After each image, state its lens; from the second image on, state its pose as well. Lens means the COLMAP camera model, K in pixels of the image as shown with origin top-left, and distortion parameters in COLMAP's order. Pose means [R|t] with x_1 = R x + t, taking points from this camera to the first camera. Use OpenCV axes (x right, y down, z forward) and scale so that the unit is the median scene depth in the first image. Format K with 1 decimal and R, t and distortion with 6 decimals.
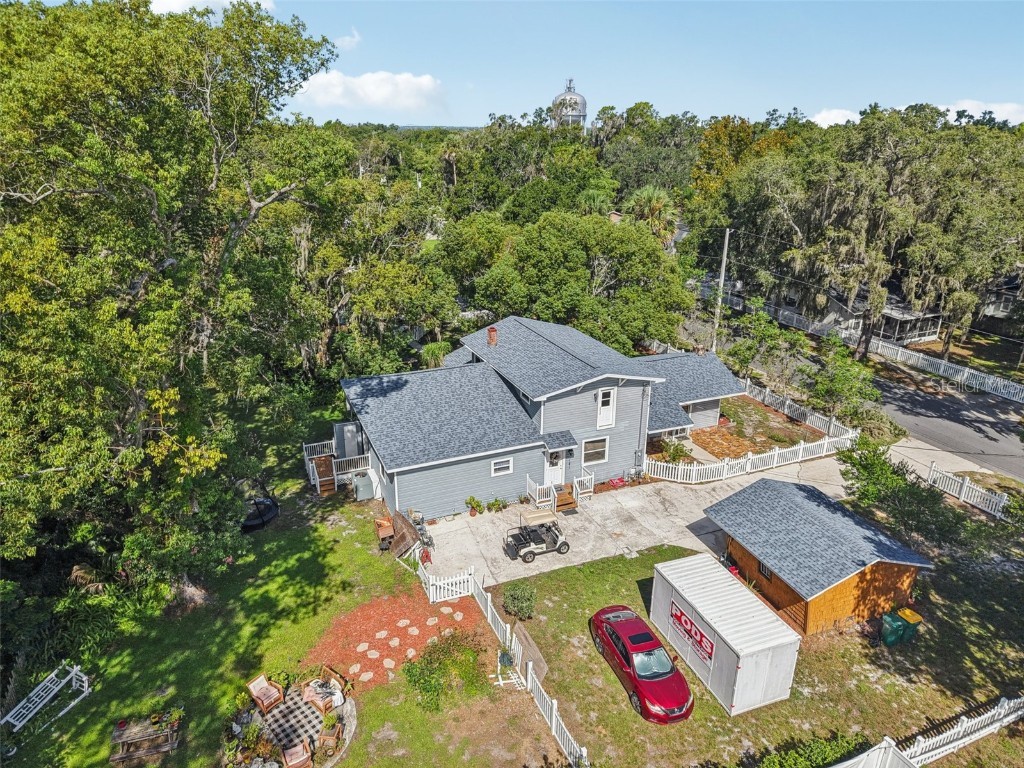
lens RADIAL K [[669.1, 0, 512.0], [0, 669.1, 384.0], [0, 0, 1]] dist [0.052280, 0.000404]
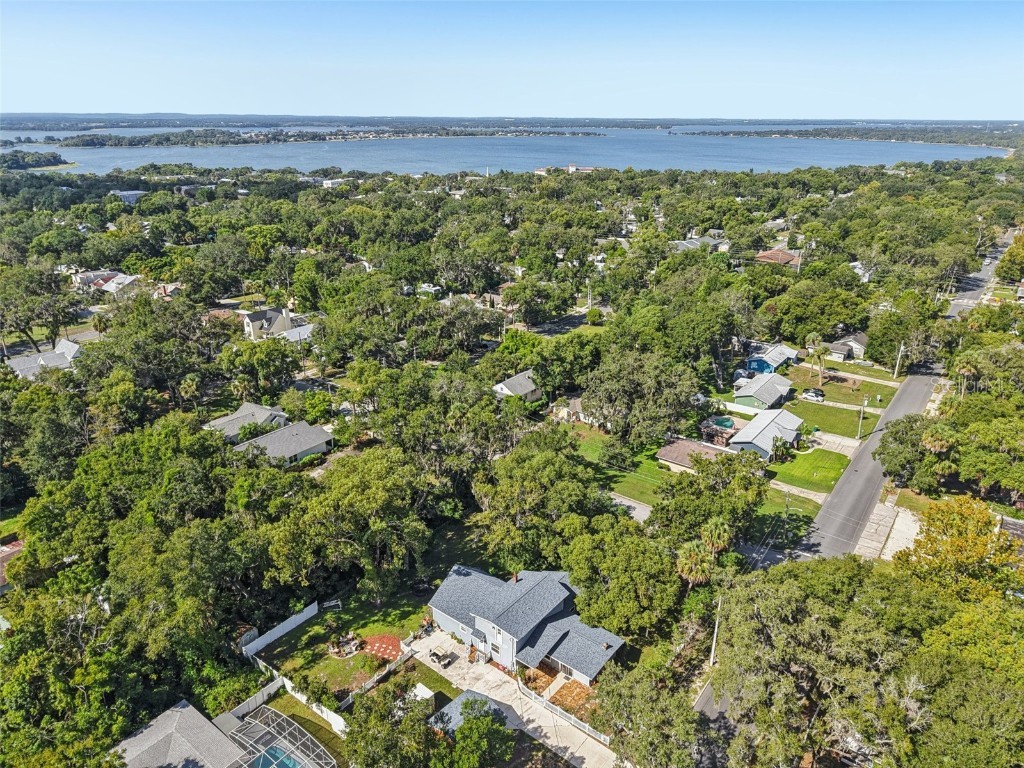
lens RADIAL K [[691.2, 0, 520.3], [0, 691.2, 364.3], [0, 0, 1]] dist [-0.003607, -0.005692]
pose [[0.496972, 0.288968, -0.818240, 1.908857], [-0.327392, 0.935680, 0.131596, -1.207342], [0.803637, 0.202486, 0.559613, -0.489570]]
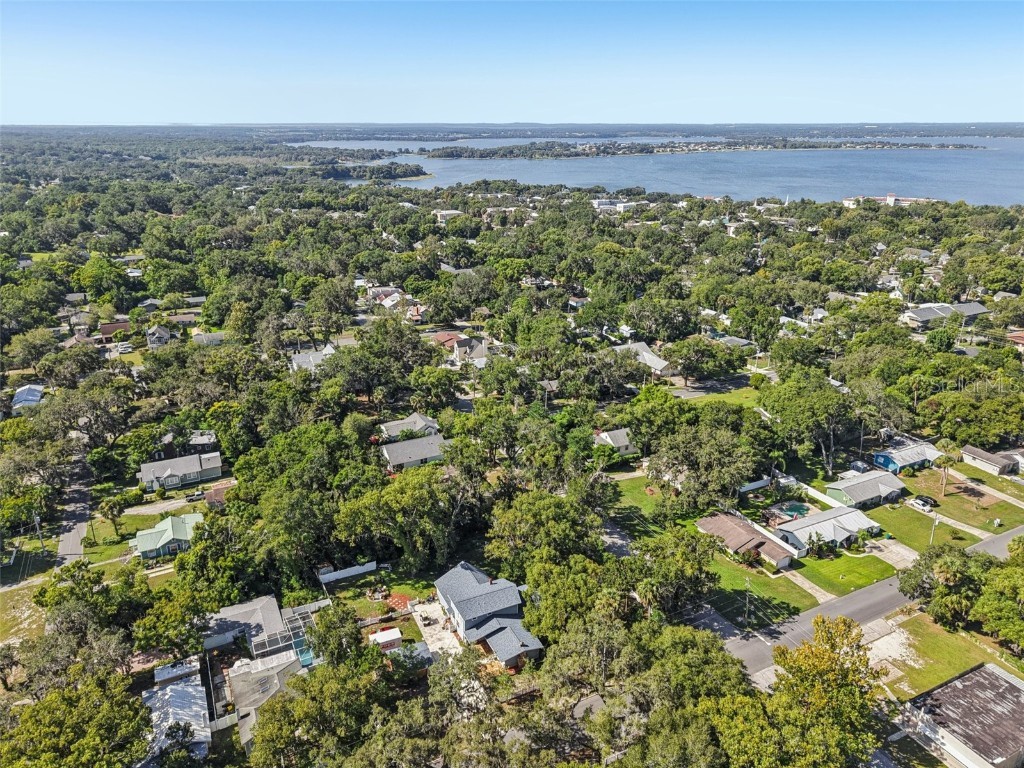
lens RADIAL K [[690.5, 0, 512.0], [0, 690.5, 384.0], [0, 0, 1]] dist [0.020019, -0.002246]
pose [[0.053533, 0.345054, -0.937055, 3.056968], [-0.374809, 0.876732, 0.301429, -2.151691], [0.925555, 0.335080, 0.176263, 0.250891]]
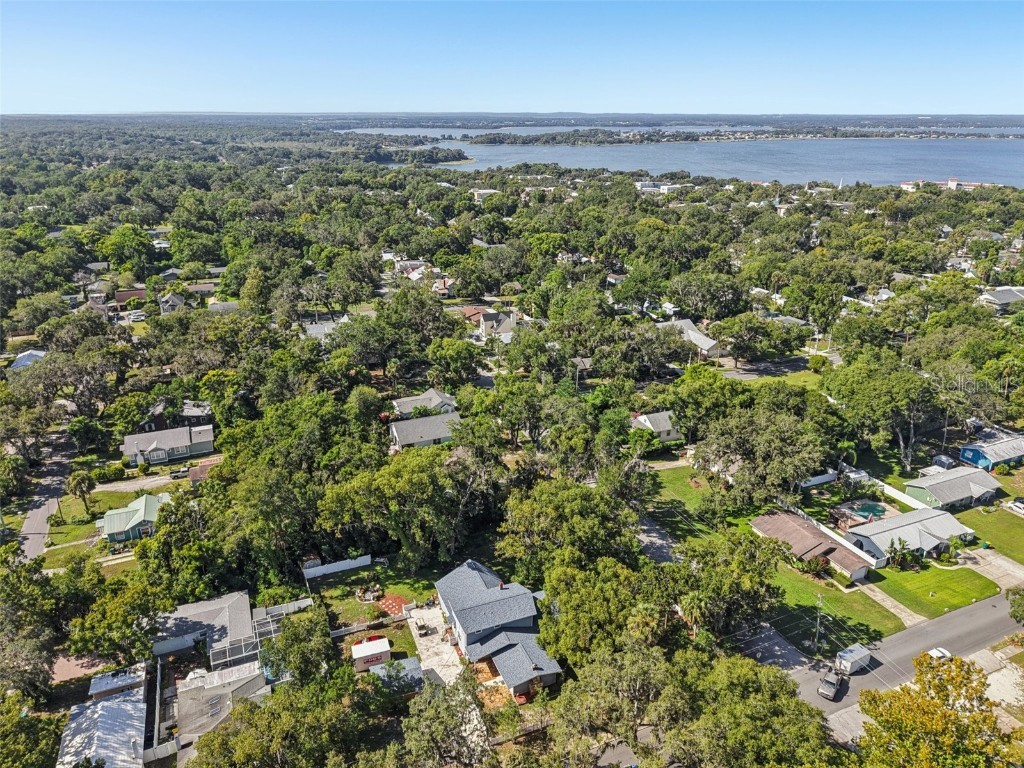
lens RADIAL K [[682.8, 0, 512.0], [0, 682.8, 384.0], [0, 0, 1]] dist [0.009880, -0.004434]
pose [[-0.006608, 0.361395, -0.932389, 2.450817], [-0.376488, 0.862902, 0.337130, -1.880457], [0.926398, 0.353261, 0.130359, 0.483966]]
